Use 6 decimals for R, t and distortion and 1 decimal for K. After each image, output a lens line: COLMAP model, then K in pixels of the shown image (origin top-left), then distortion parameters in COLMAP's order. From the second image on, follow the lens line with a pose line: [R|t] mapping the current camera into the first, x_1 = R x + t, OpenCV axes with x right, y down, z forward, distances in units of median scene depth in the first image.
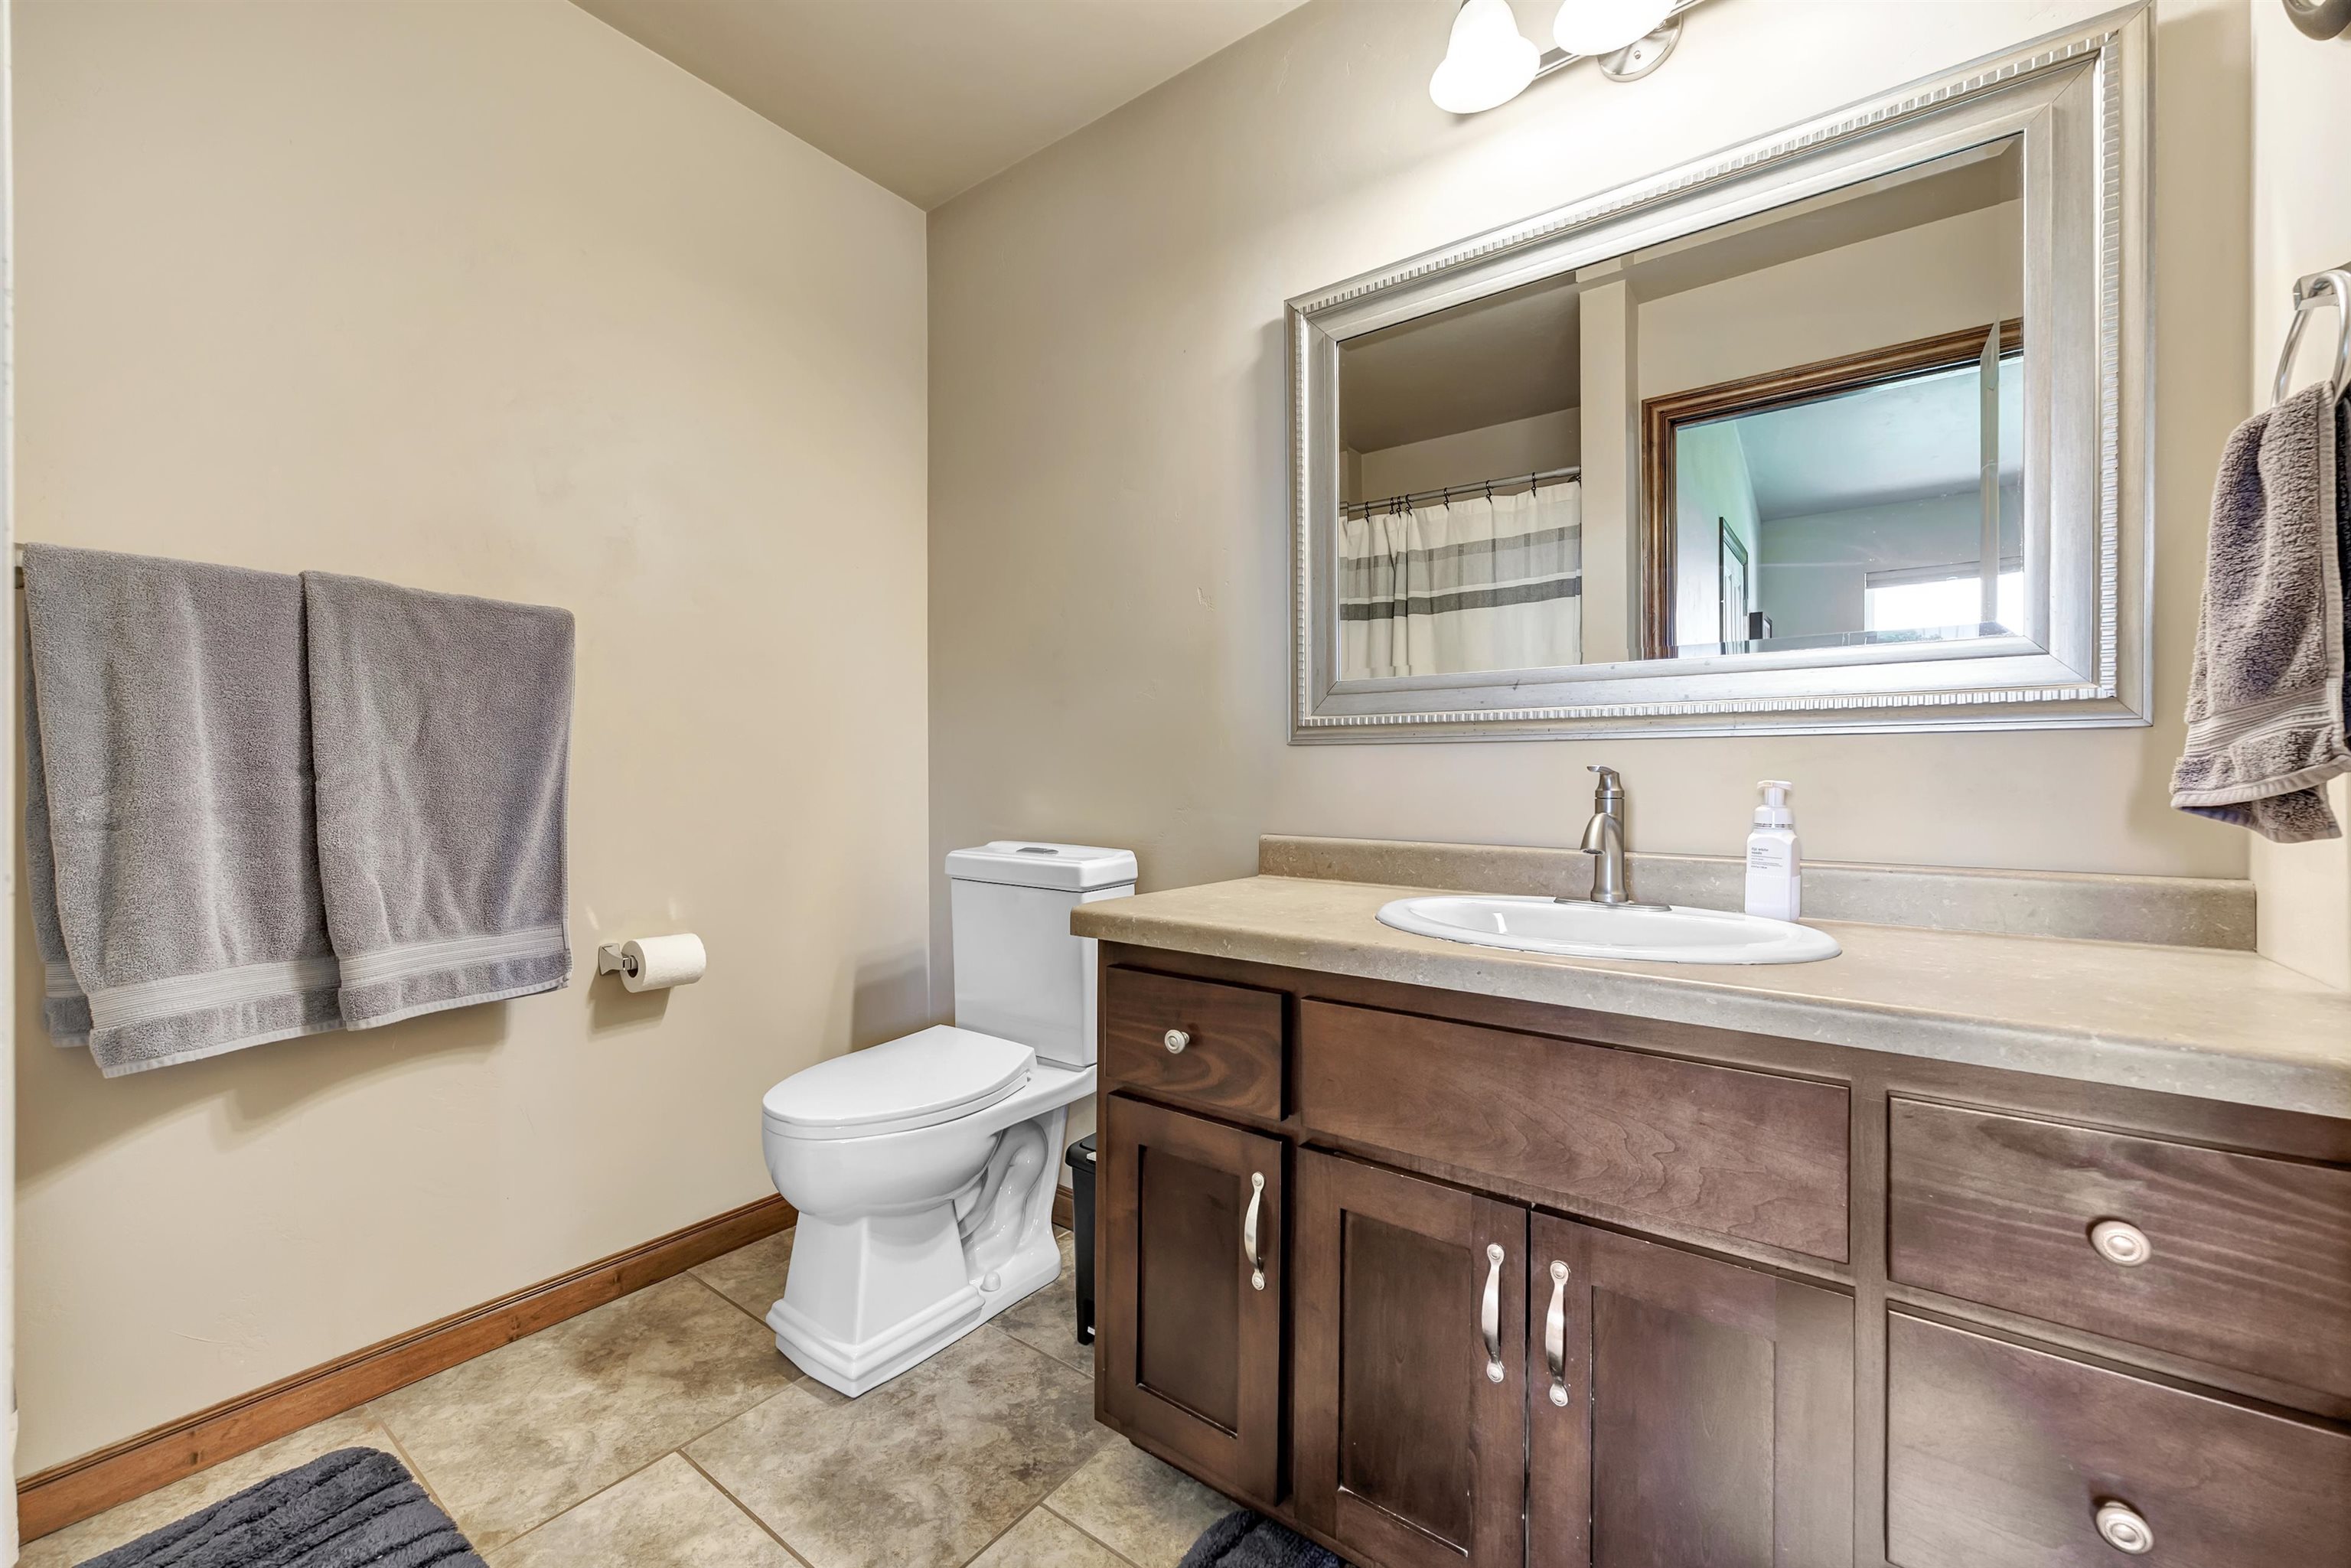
lens RADIAL K [[958.8, 0, 1162.6], [0, 958.8, 786.0], [0, 0, 1]] dist [-0.002685, 0.001364]
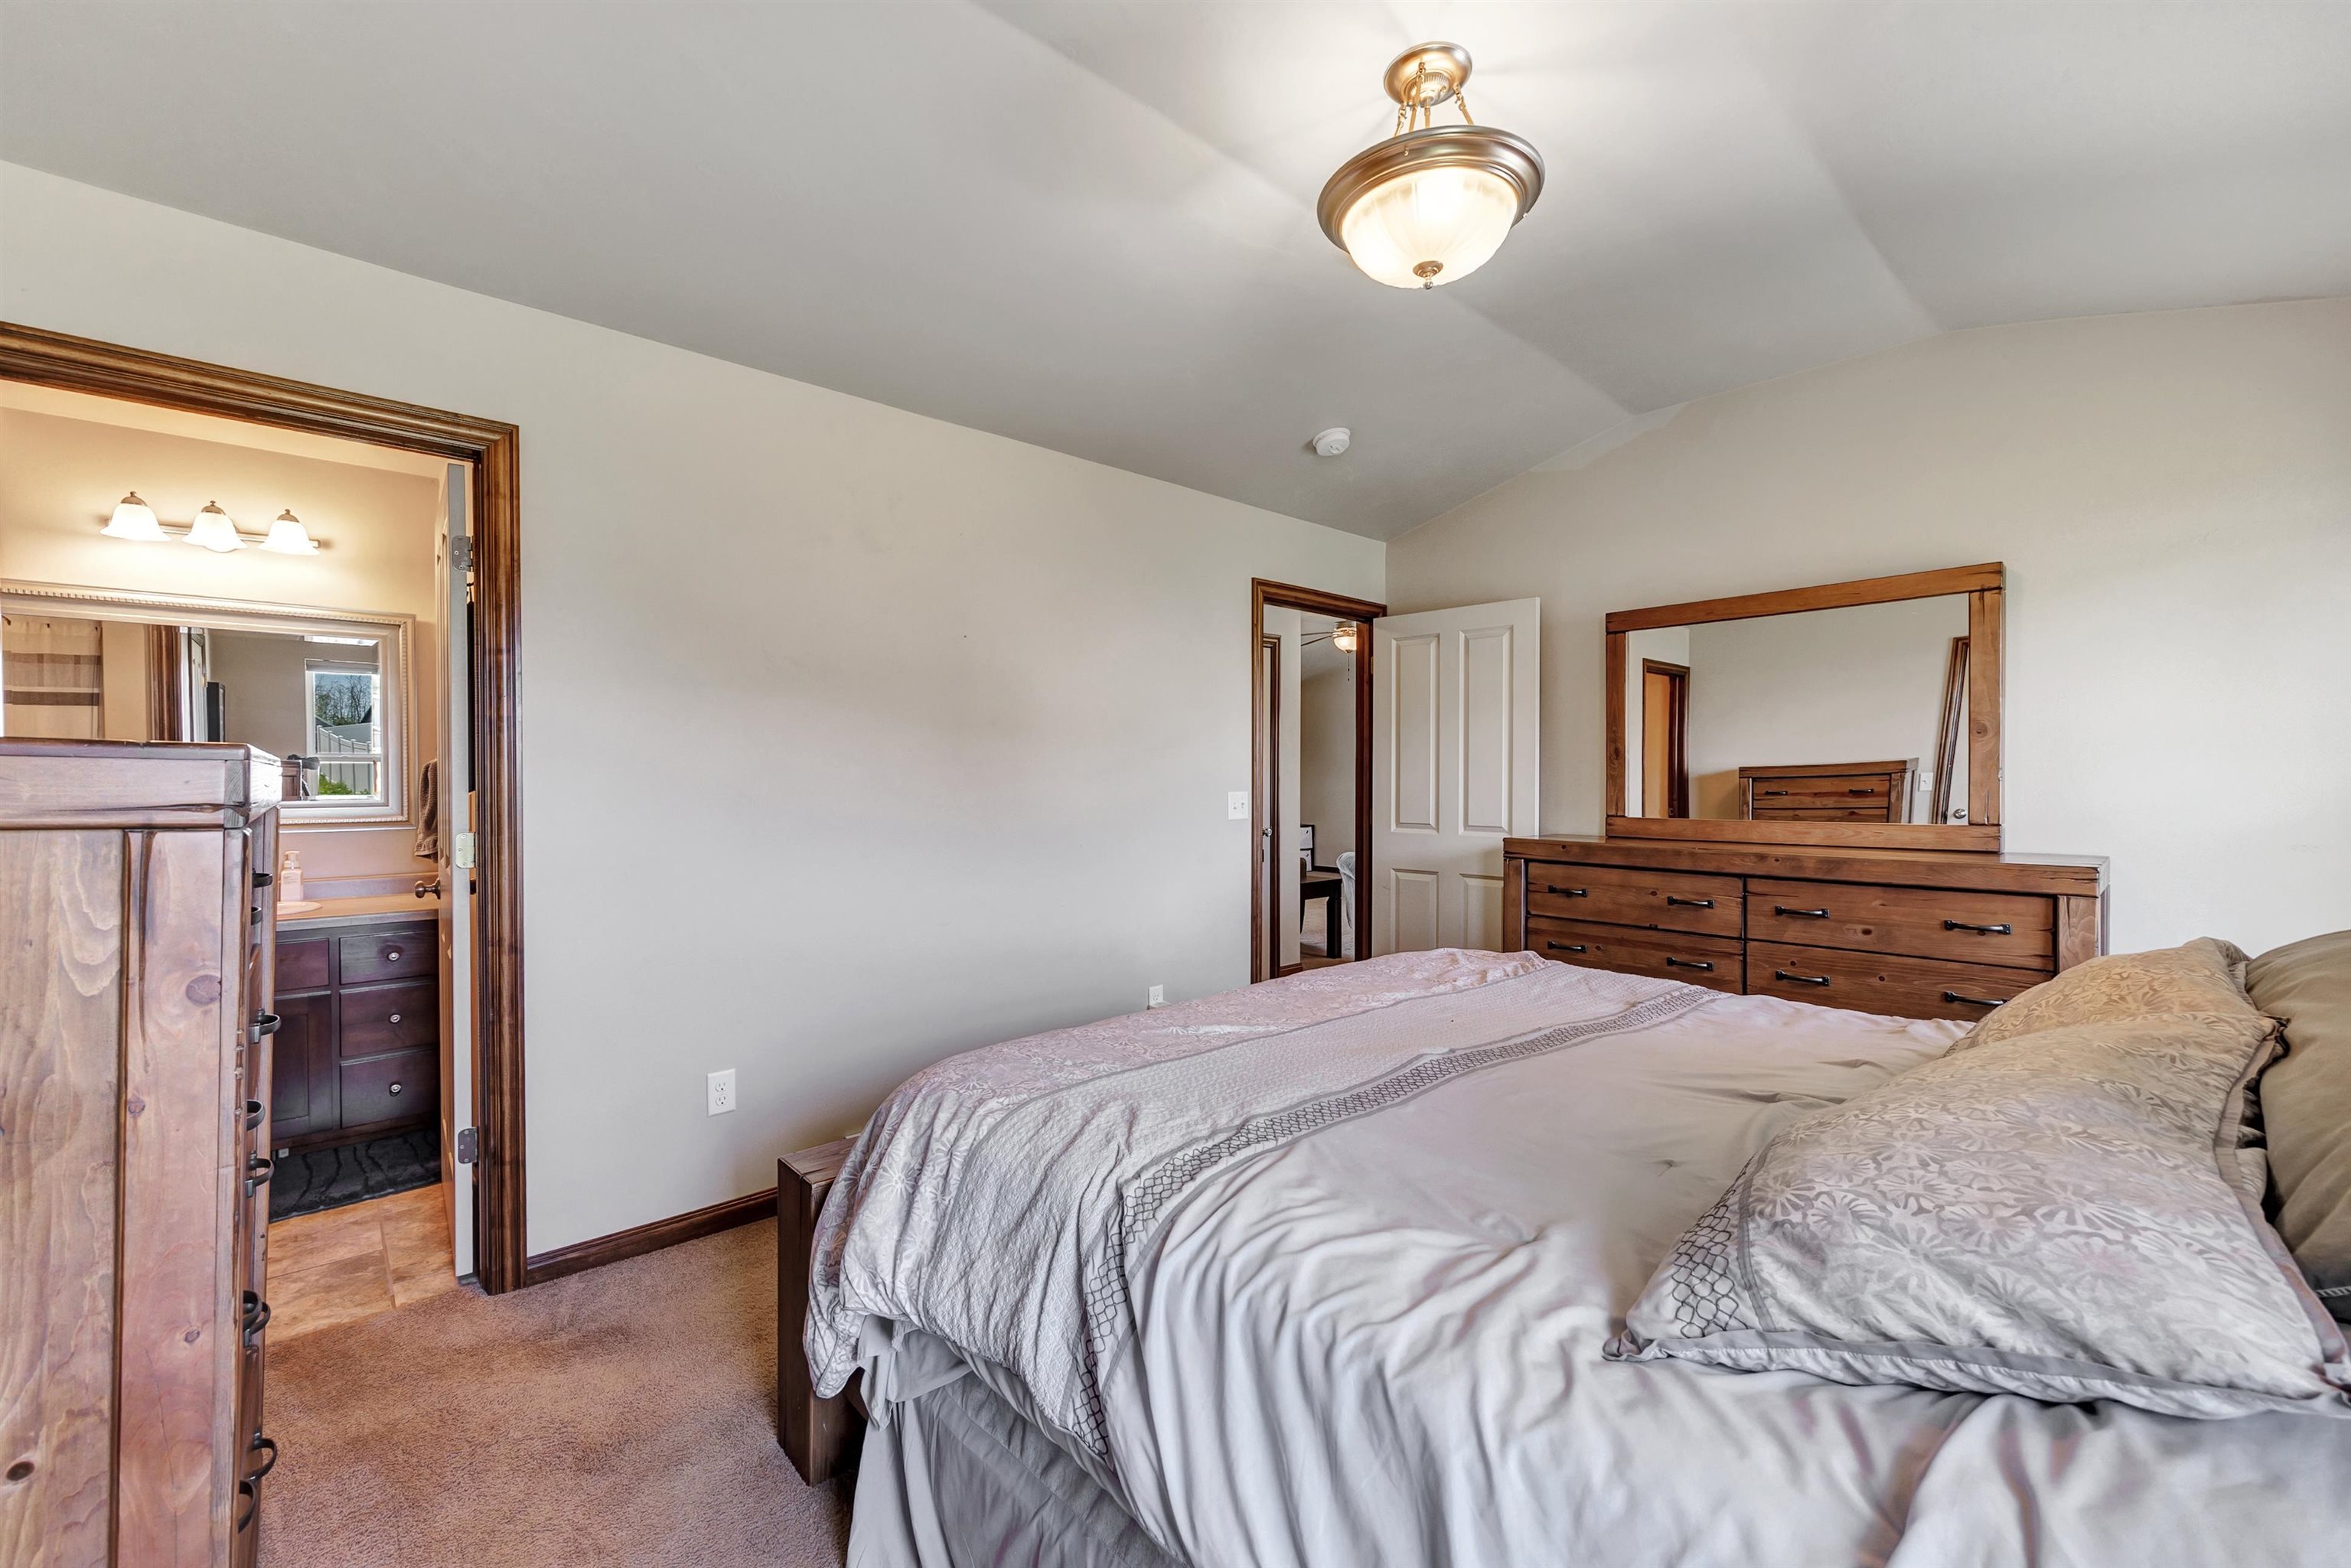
lens RADIAL K [[958.8, 0, 1164.1], [0, 958.8, 785.2], [0, 0, 1]] dist [-0.002685, 0.001364]
pose [[0.193946, -0.008180, 0.980978, -1.637808], [0.006990, 0.999951, 0.006956, -0.205935], [-0.980987, 0.005508, 0.193994, -2.073791]]
